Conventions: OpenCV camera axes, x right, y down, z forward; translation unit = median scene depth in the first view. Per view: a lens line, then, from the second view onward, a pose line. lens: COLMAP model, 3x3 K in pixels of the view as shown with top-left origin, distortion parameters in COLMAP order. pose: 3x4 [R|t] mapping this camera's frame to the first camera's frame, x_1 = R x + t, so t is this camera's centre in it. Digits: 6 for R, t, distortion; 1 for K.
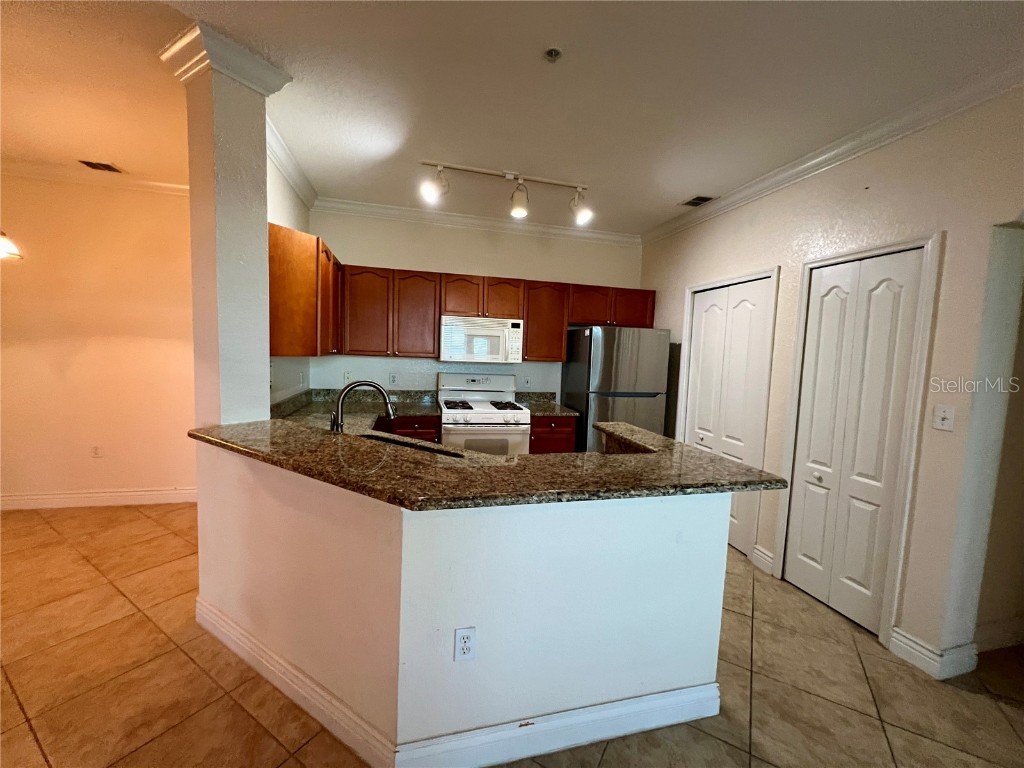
lens RADIAL K [[406.9, 0, 512.5], [0, 406.9, 385.4], [0, 0, 1]] dist [-0.003952, 0.000268]
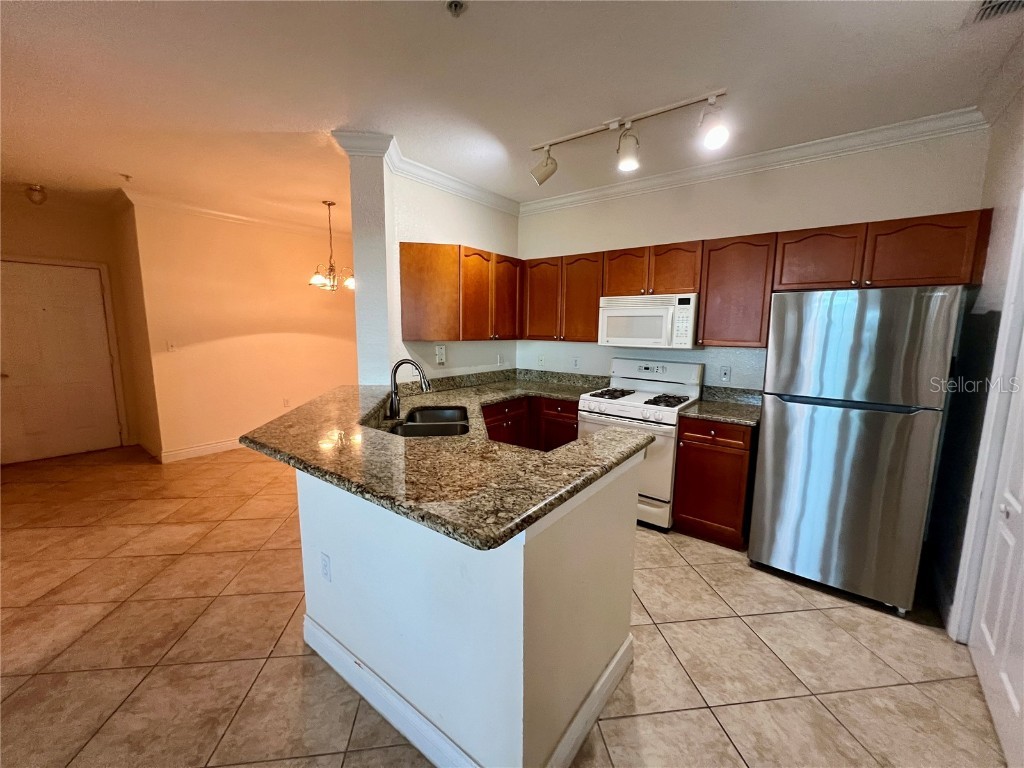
lens RADIAL K [[406.9, 0, 509.8], [0, 406.9, 384.8], [0, 0, 1]] dist [-0.003952, 0.000268]
pose [[0.617180, 0.080705, -0.782672, 0.452146], [-0.054045, 0.996725, 0.060160, -0.014546], [0.784963, 0.005170, 0.619520, 0.251629]]
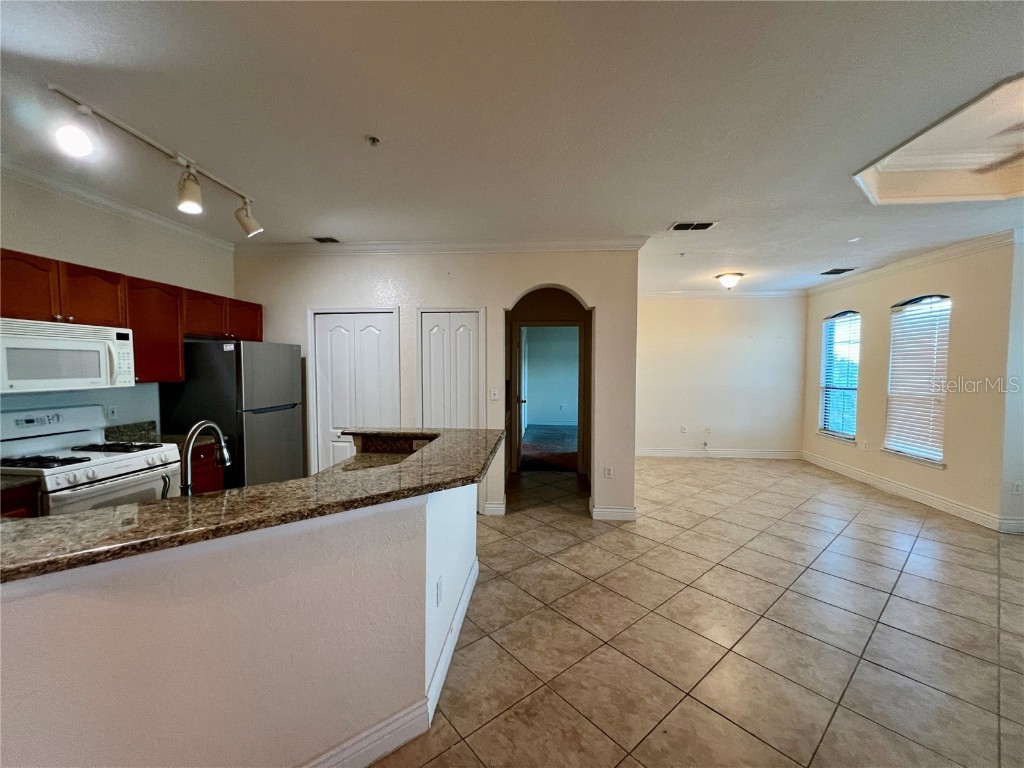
lens RADIAL K [[406.9, 0, 511.8], [0, 406.9, 385.1], [0, 0, 1]] dist [-0.003952, 0.000268]
pose [[0.326486, -0.079688, 0.941837, -0.481338], [0.087456, 0.994712, 0.053845, -0.039309], [-0.941147, 0.064790, 0.331729, 0.103603]]
